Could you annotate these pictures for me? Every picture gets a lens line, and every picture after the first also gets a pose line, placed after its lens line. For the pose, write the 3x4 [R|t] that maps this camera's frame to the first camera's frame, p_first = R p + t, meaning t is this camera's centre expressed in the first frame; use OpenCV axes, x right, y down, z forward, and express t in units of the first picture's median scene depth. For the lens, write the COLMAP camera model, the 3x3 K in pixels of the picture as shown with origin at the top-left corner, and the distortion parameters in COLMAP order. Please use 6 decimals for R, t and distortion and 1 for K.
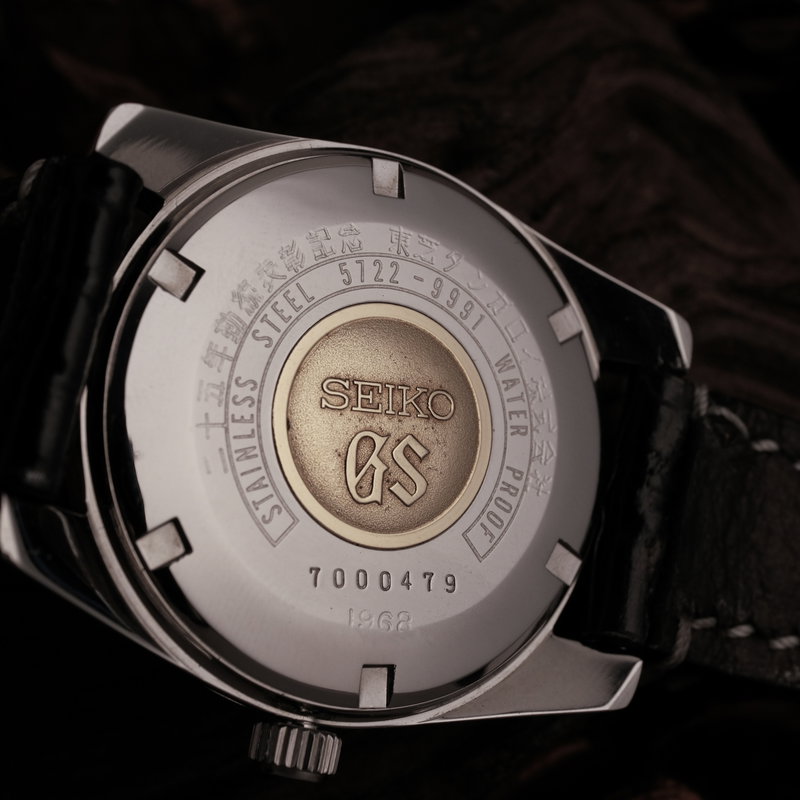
lens RADIAL K [[1275.8, 0, 400.0], [0, 1275.8, 400.0], [0, 0, 1]] dist [0.020518, -0.123219]
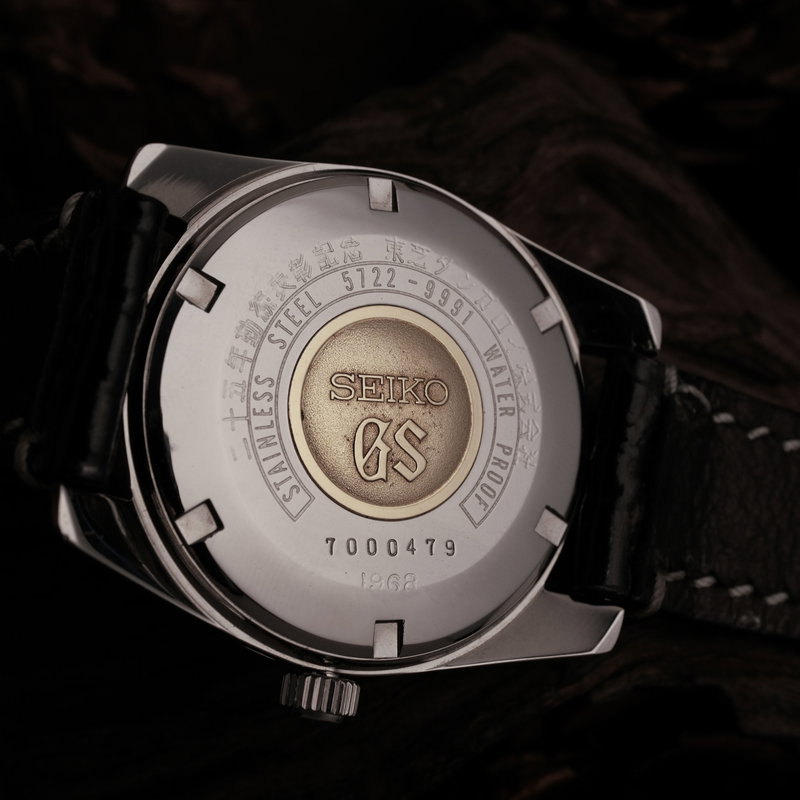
lens RADIAL K [[1275.8, 0, 400.0], [0, 1275.8, 400.0], [0, 0, 1]] dist [0.020518, -0.123219]
pose [[0.999010, -0.034281, -0.028339, 0.032297], [0.035133, 0.998928, 0.030133, -0.025157], [0.027276, -0.031099, 0.999144, -0.142182]]
